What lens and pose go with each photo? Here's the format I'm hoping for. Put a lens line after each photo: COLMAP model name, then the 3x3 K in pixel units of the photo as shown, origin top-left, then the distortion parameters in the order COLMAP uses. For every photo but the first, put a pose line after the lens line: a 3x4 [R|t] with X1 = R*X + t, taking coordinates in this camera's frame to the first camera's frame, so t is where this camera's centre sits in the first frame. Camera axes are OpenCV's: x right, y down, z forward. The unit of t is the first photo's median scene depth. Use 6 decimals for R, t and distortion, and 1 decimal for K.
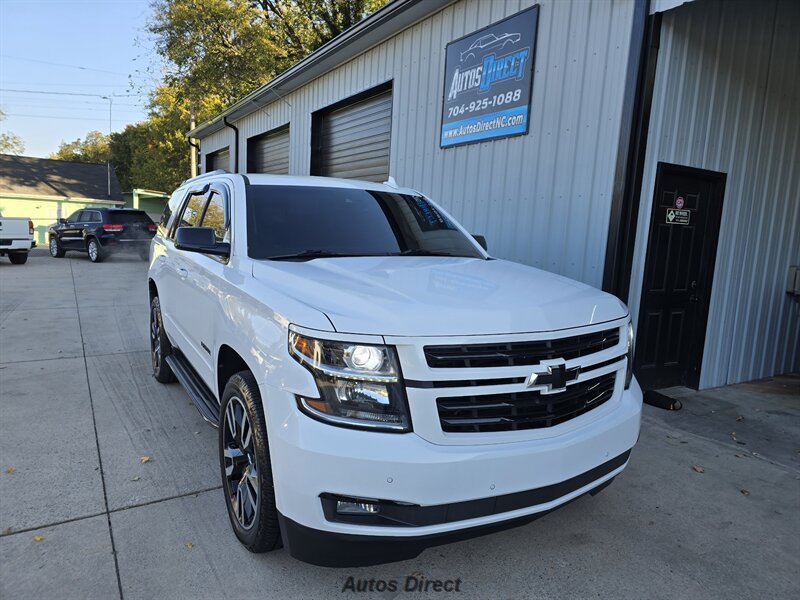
lens RADIAL K [[534.7, 0, 402.6], [0, 534.7, 300.9], [0, 0, 1]] dist [0.078421, -0.072113]
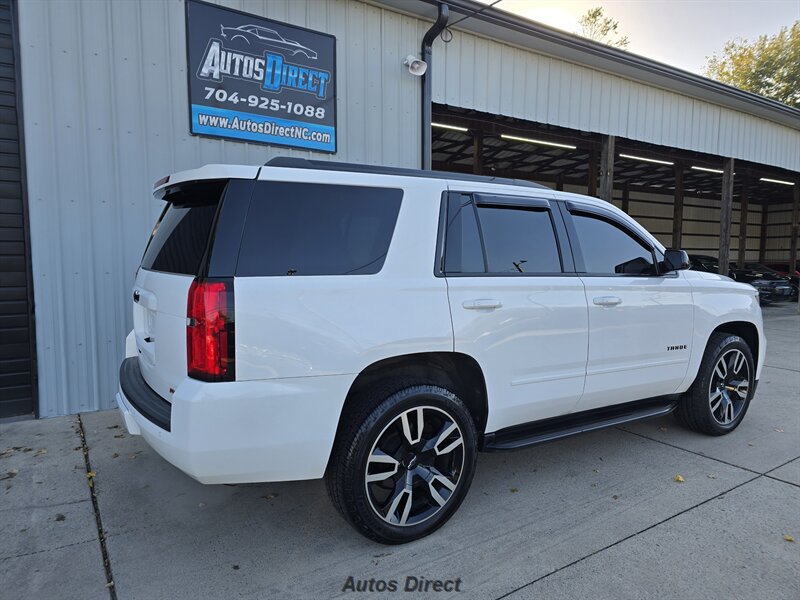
lens RADIAL K [[534.7, 0, 399.8], [0, 534.7, 306.3], [0, 0, 1]] dist [0.078421, -0.072113]
pose [[-0.027982, -0.140186, 0.989730, -0.818222], [0.127367, 0.981547, 0.142628, -0.137018], [-0.991461, 0.130049, -0.009610, 0.856021]]
